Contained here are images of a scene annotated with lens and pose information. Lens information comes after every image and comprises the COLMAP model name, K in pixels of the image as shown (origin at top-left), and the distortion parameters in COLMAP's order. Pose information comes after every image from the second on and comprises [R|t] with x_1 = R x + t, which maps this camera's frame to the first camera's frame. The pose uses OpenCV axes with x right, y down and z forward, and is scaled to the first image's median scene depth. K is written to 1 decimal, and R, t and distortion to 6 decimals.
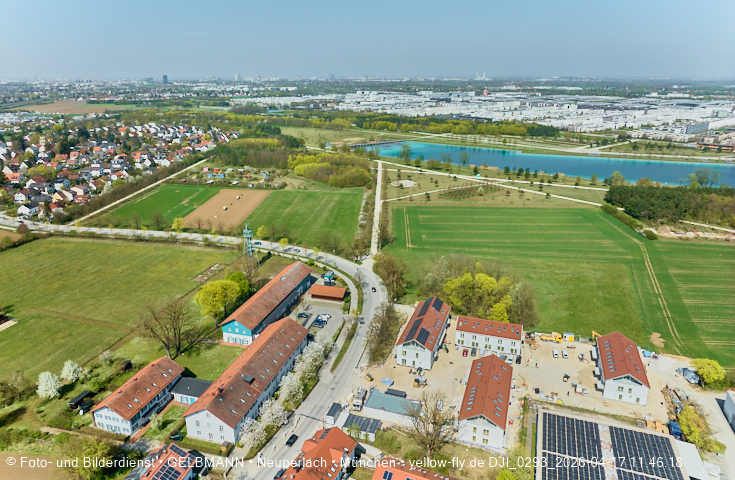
lens RADIAL K [[490.2, 0, 366.9], [0, 490.2, 220.7], [0, 0, 1]] dist [-0.028925, 0.017553]
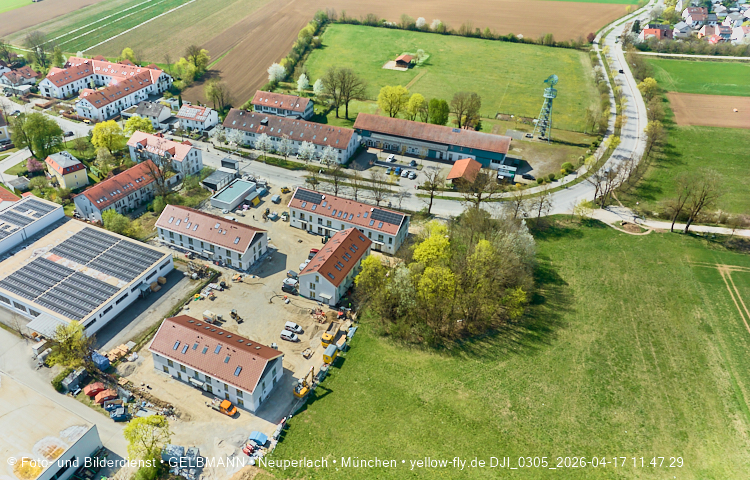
lens RADIAL K [[580.4, 0, 315.1], [0, 580.4, 212.0], [0, 0, 1]] dist [-0.021394, -0.002766]
pose [[-0.143391, 0.514028, -0.845703, 0.421832], [-0.287233, 0.796136, 0.532602, -0.126208], [0.947067, 0.319284, 0.033487, 0.409004]]
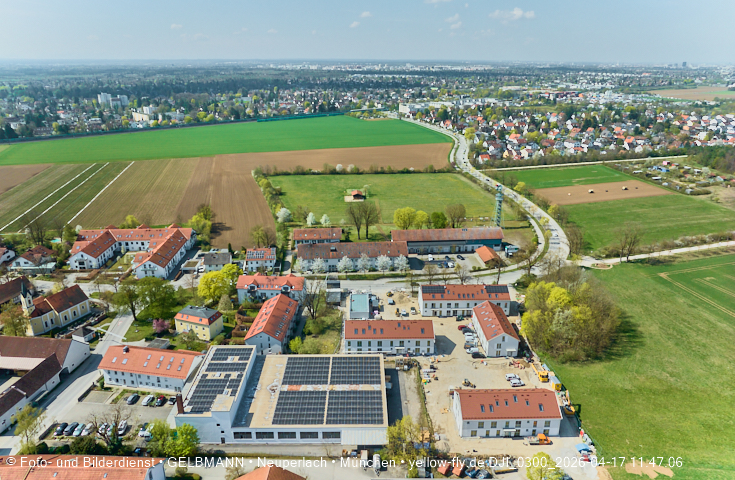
lens RADIAL K [[490.2, 0, 366.9], [0, 490.2, 220.7], [0, 0, 1]] dist [-0.028925, 0.017553]
pose [[0.342677, 0.297744, -0.891022, 0.433375], [-0.272206, 0.939230, 0.209166, -0.048366], [0.899153, 0.170865, 0.402900, 0.151351]]
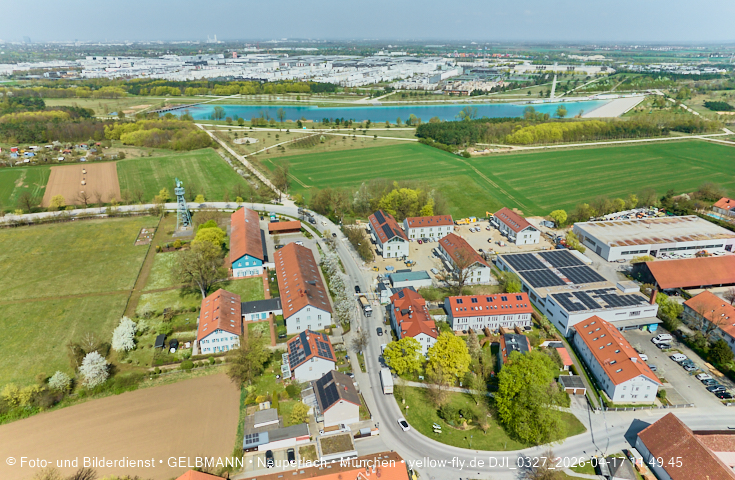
lens RADIAL K [[490.2, 0, 366.9], [0, 490.2, 220.7], [0, 0, 1]] dist [-0.028925, 0.017553]
pose [[0.867716, -0.174385, 0.465467, -0.237299], [0.141439, 0.984351, 0.105114, 0.021080], [-0.476513, -0.025374, 0.878801, -0.052108]]
